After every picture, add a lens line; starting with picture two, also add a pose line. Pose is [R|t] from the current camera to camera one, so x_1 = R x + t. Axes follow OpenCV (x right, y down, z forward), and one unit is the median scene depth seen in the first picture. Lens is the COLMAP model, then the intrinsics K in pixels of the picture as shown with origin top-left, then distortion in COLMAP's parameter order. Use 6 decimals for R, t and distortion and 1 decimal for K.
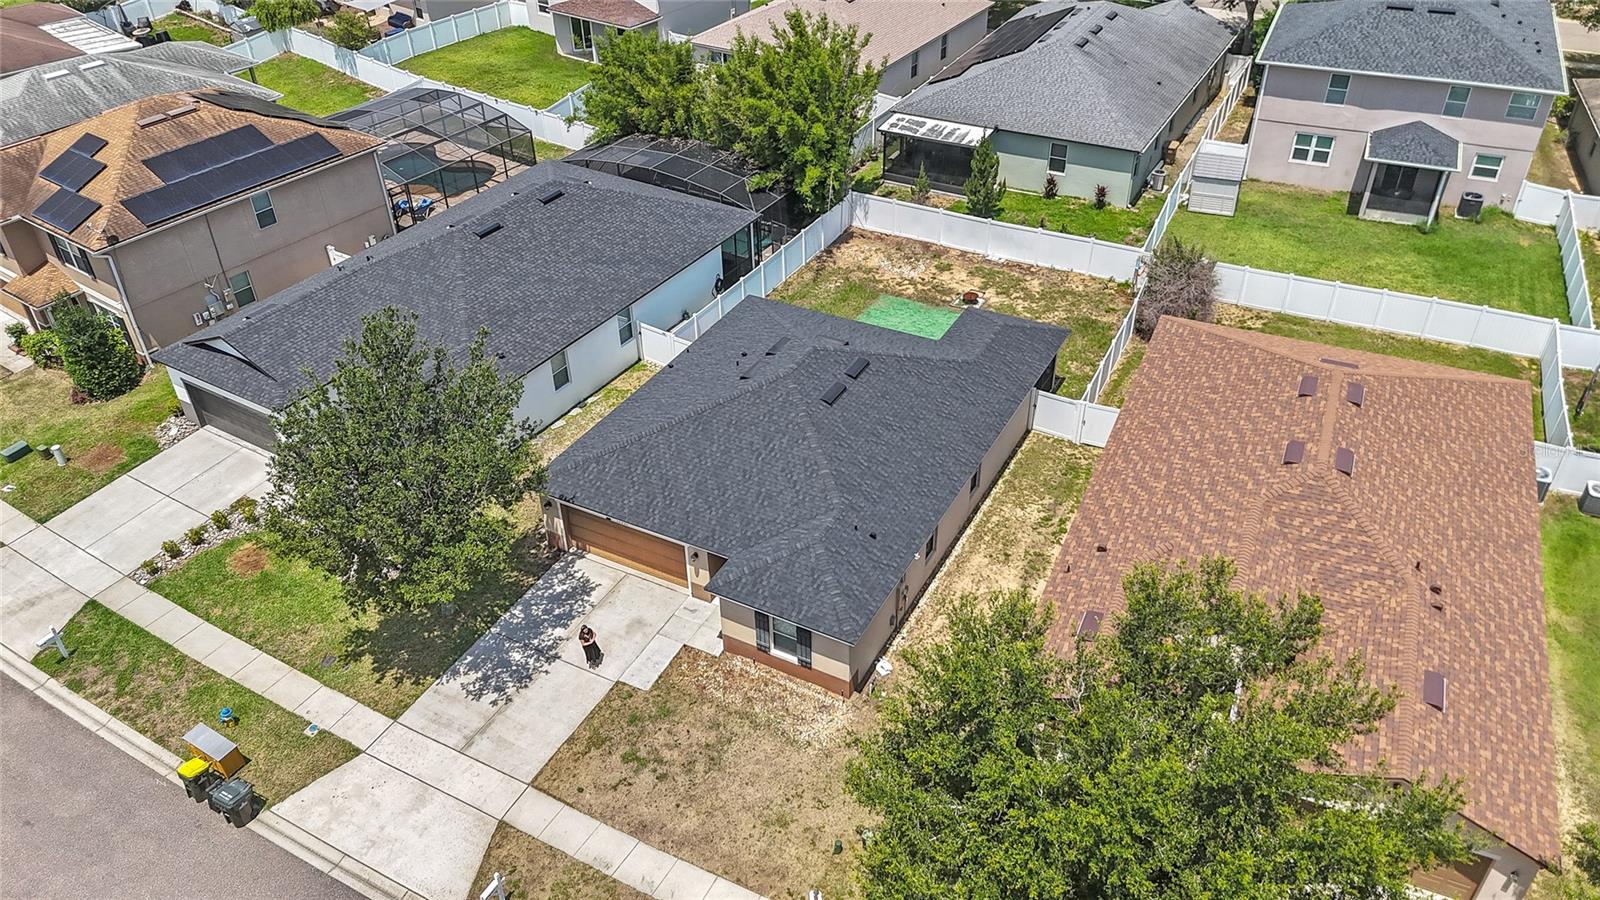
lens RADIAL K [[1173.9, 0, 800.2], [0, 1173.9, 459.4], [0, 0, 1]] dist [0.078948, -0.079688]
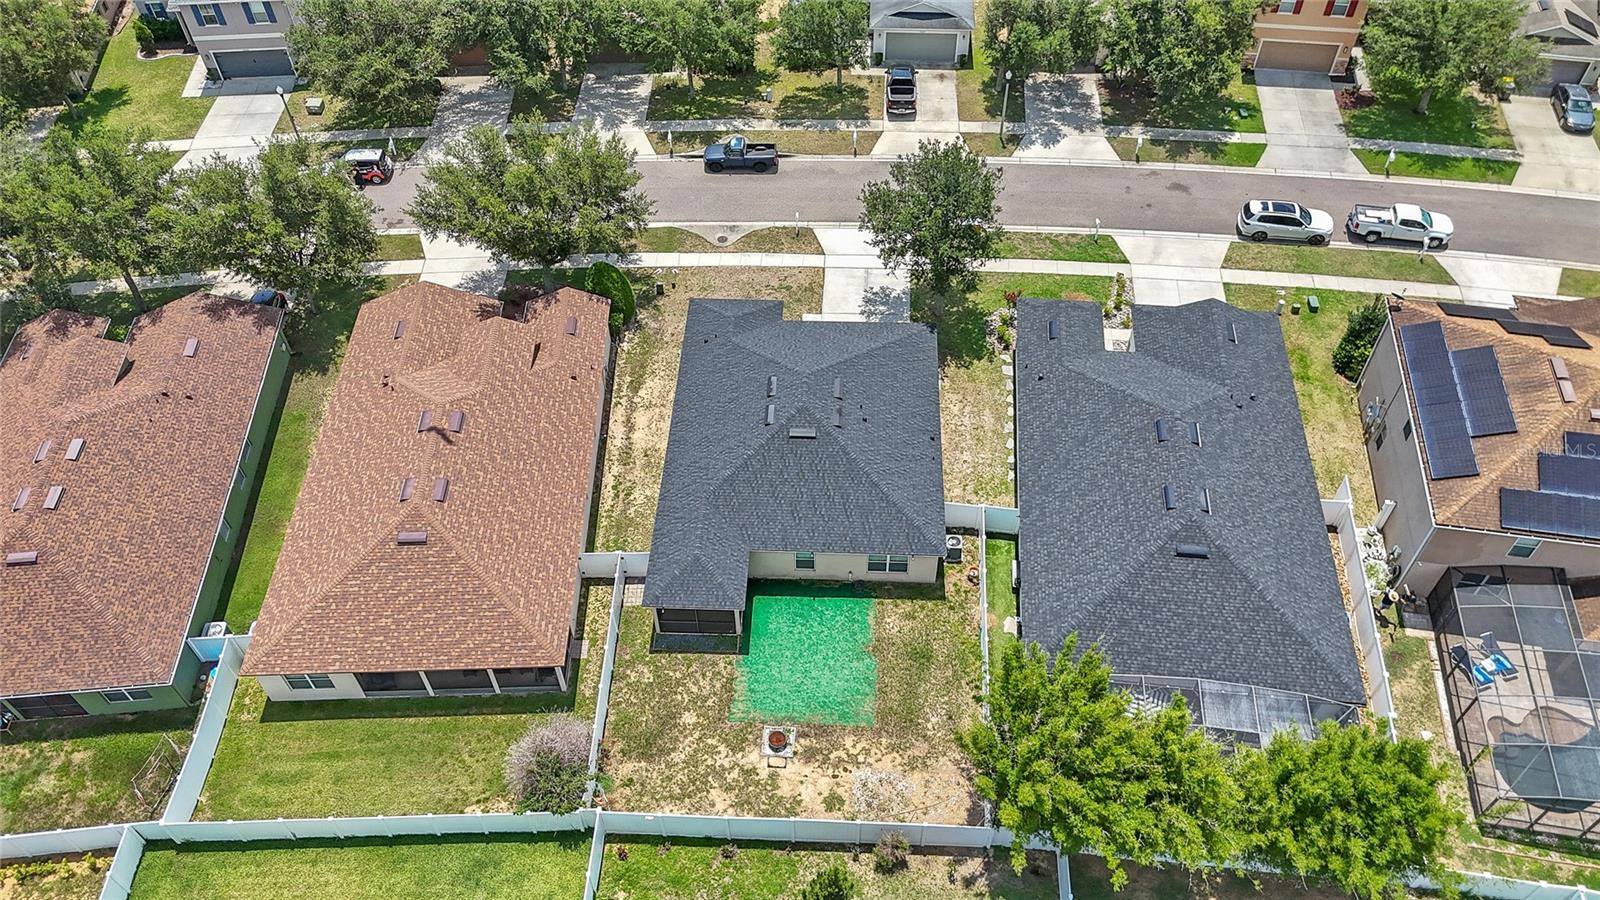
lens RADIAL K [[1173.9, 0, 799.1], [0, 1173.9, 460.8], [0, 0, 1]] dist [0.078948, -0.079688]
pose [[-0.900827, 0.346034, -0.262243, 0.323084], [-0.236015, 0.116699, 0.964717, -1.142054], [0.364428, 0.930936, -0.023456, 0.919079]]
